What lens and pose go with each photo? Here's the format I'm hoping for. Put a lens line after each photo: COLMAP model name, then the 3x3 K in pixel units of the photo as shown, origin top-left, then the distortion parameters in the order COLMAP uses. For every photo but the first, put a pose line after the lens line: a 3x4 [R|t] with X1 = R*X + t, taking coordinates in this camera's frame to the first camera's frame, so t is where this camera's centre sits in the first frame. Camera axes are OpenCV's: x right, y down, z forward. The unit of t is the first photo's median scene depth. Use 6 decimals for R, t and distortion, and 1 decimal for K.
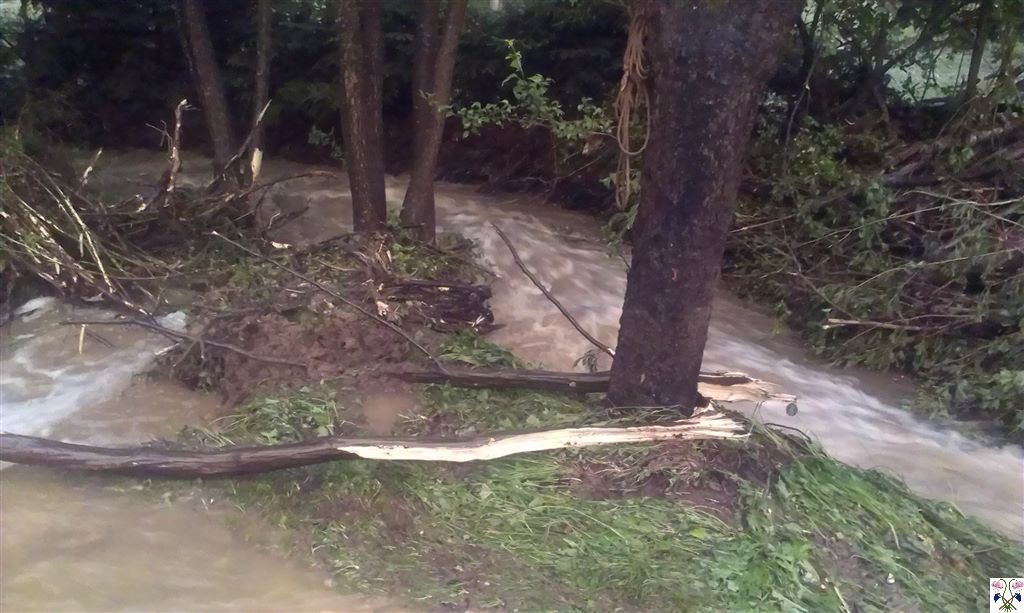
lens RADIAL K [[827.7, 0, 513.0], [0, 827.7, 316.7], [0, 0, 1]] dist [0.098194, -0.176304]
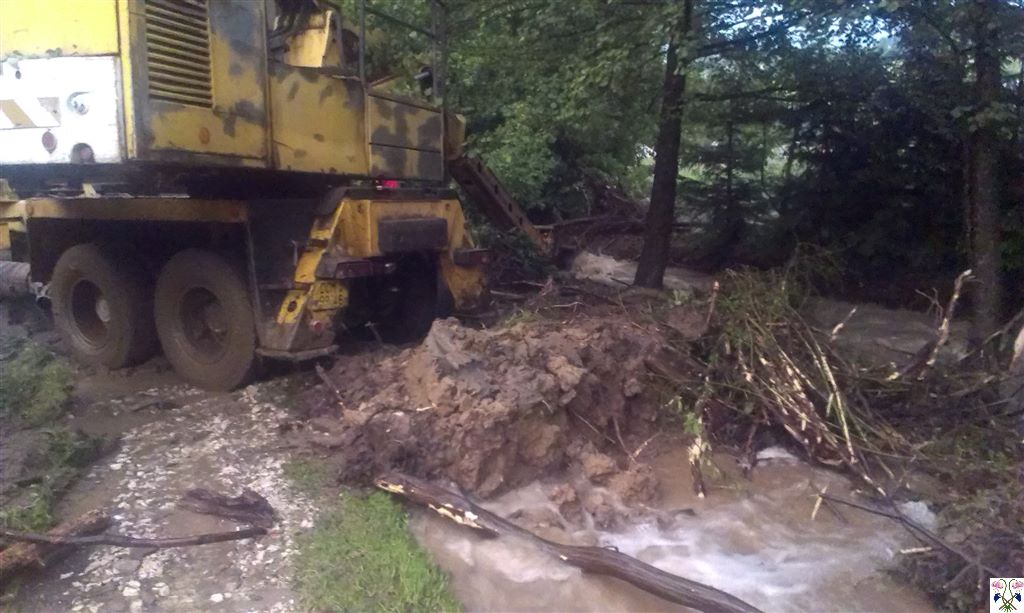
lens RADIAL K [[827.7, 0, 502.5], [0, 827.7, 316.0], [0, 0, 1]] dist [0.098194, -0.176304]
pose [[0.696771, 0.133297, -0.704799, -0.103116], [-0.251449, 0.965620, -0.065960, -0.024679], [0.671776, 0.223180, 0.706334, 0.029320]]
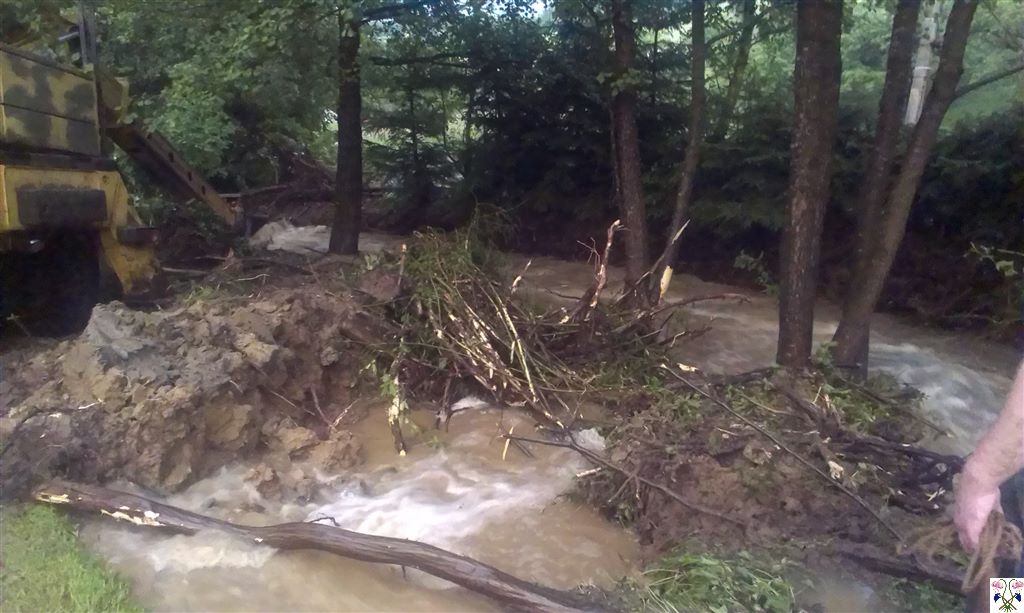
lens RADIAL K [[827.7, 0, 508.5], [0, 827.7, 315.2], [0, 0, 1]] dist [0.098194, -0.176304]
pose [[0.907054, 0.084363, -0.412476, -0.089460], [-0.136240, 0.985820, -0.097972, -0.027485], [0.398362, 0.145062, 0.905685, 0.043060]]
